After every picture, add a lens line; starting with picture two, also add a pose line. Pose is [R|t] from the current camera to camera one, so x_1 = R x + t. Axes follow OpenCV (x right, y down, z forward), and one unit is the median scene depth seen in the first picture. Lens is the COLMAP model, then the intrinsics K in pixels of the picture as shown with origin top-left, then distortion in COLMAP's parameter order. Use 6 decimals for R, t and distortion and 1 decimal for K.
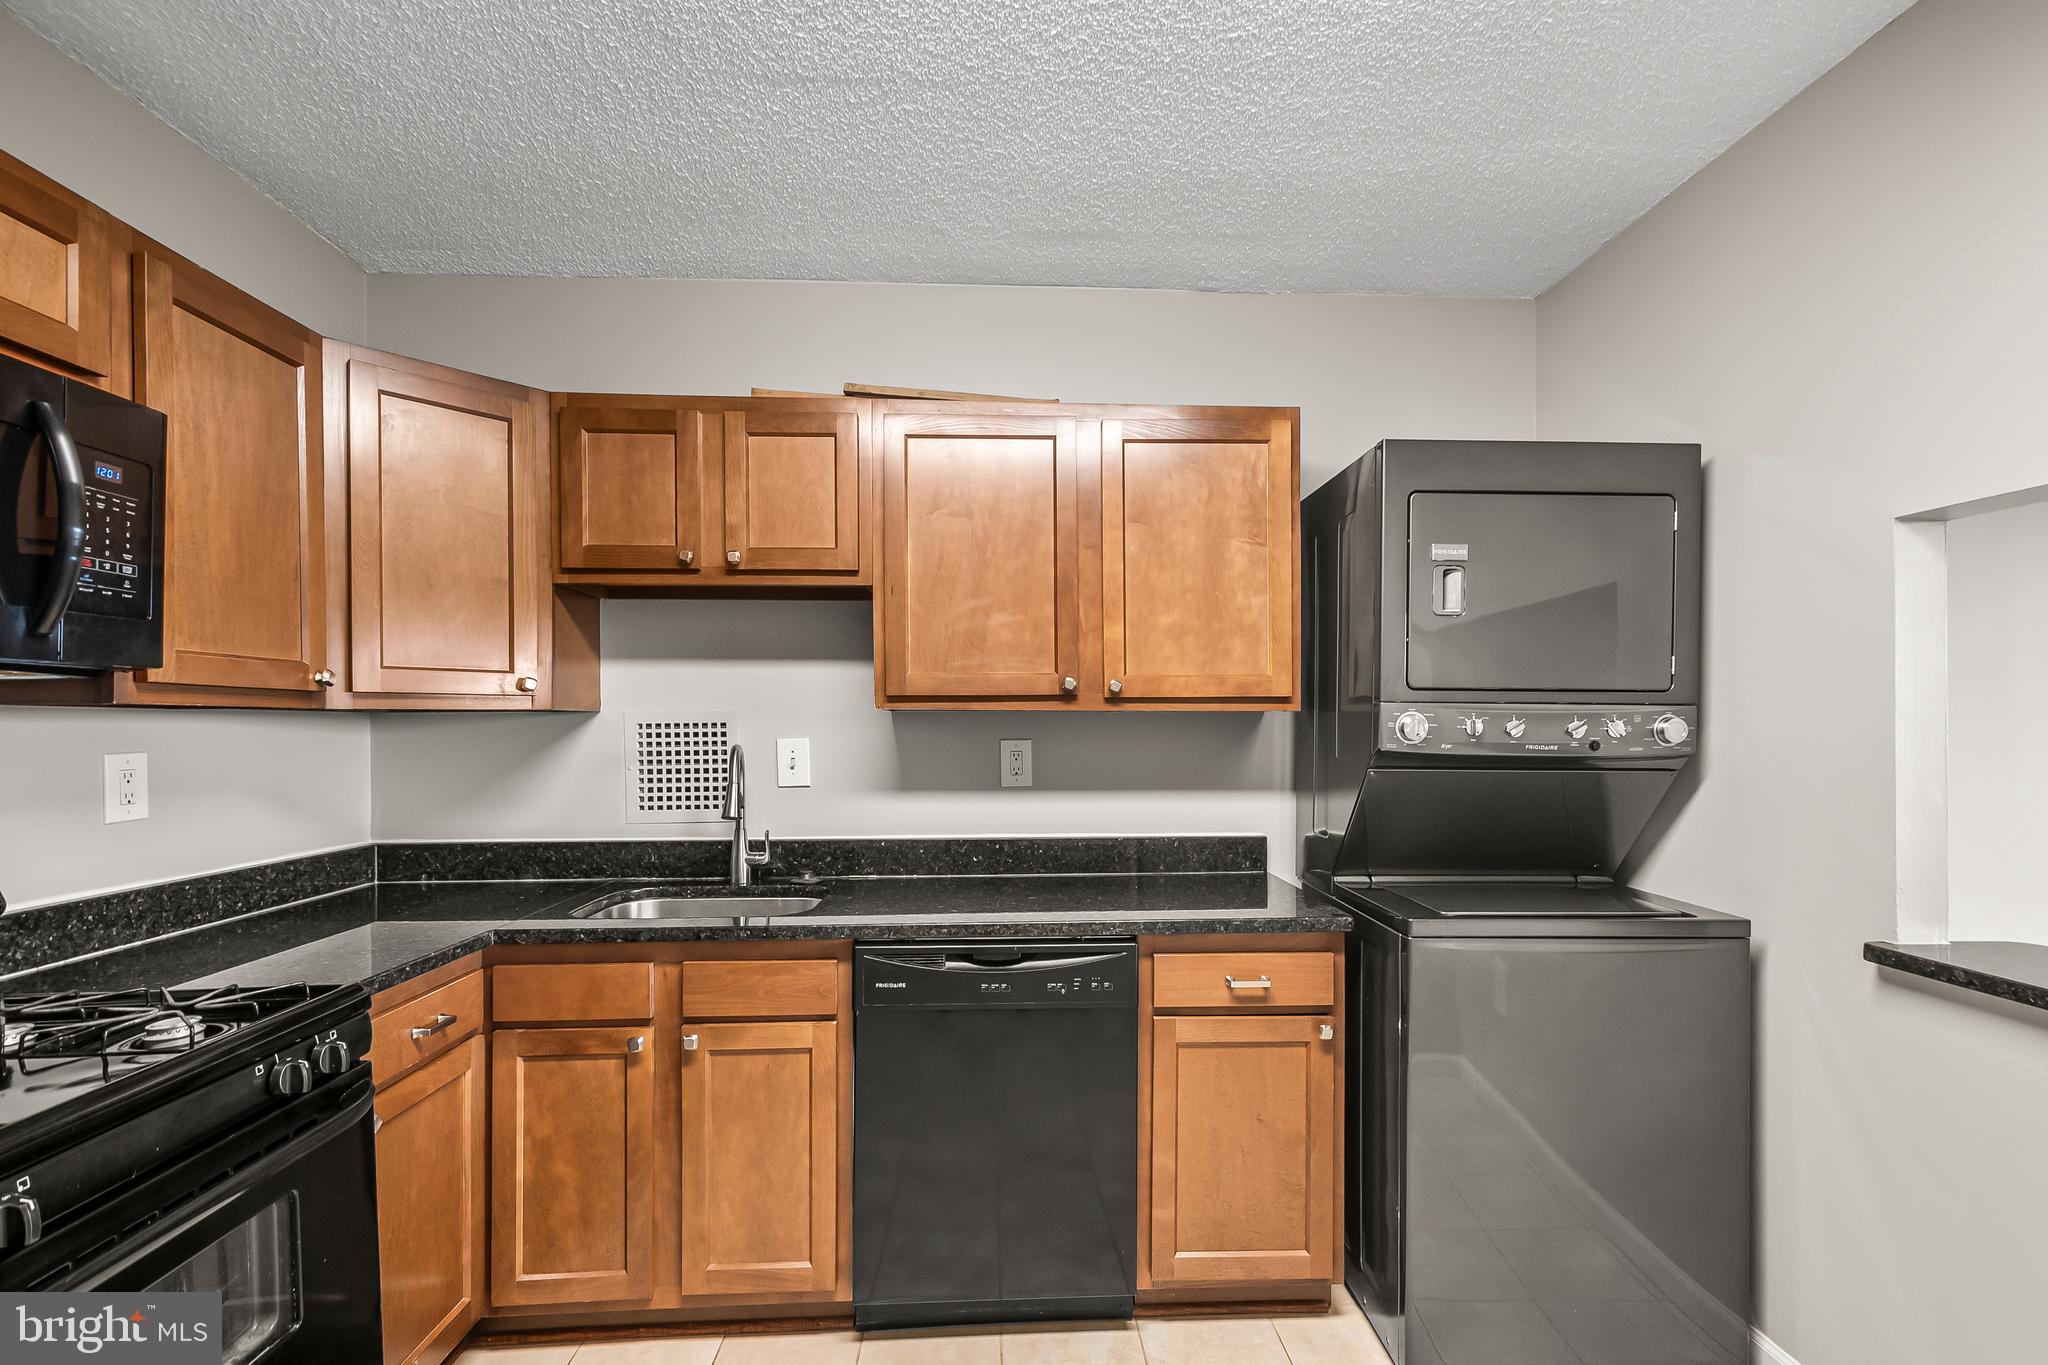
lens RADIAL K [[909.6, 0, 1024.9], [0, 909.6, 712.7], [0, 0, 1]] dist [0.000156, 0.000193]
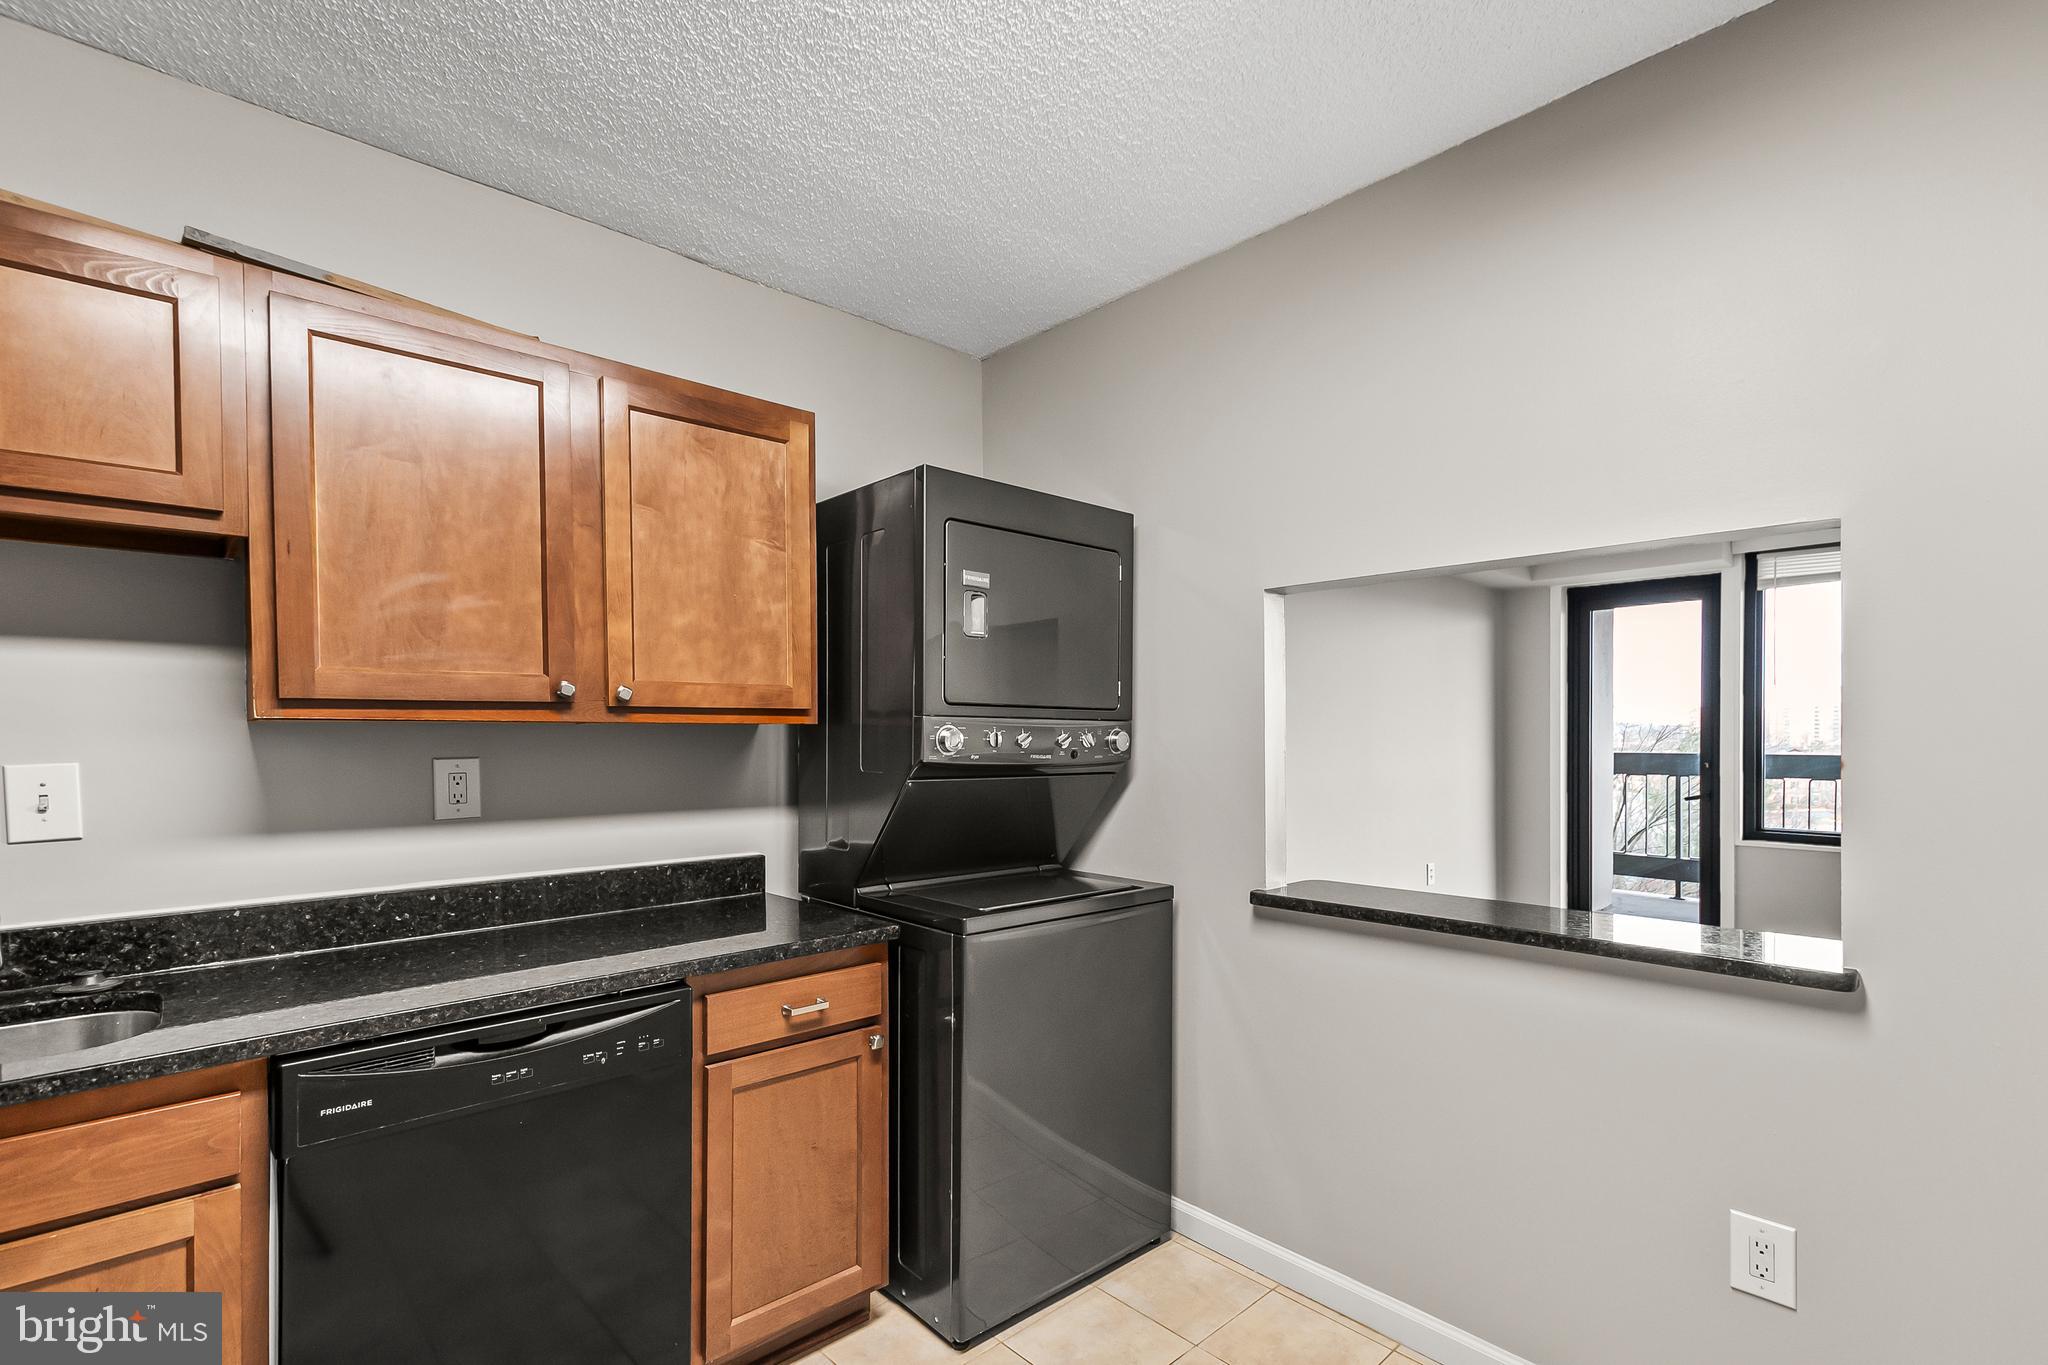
lens RADIAL K [[935.4, 0, 1015.2], [0, 935.4, 731.6], [0, 0, 1]] dist [0.003108, 0.000953]
pose [[0.765273, 0.000033, 0.643706, -0.197366], [-0.004202, 0.999979, 0.004944, 0.000823], [-0.643692, -0.006488, 0.765257, 0.097305]]
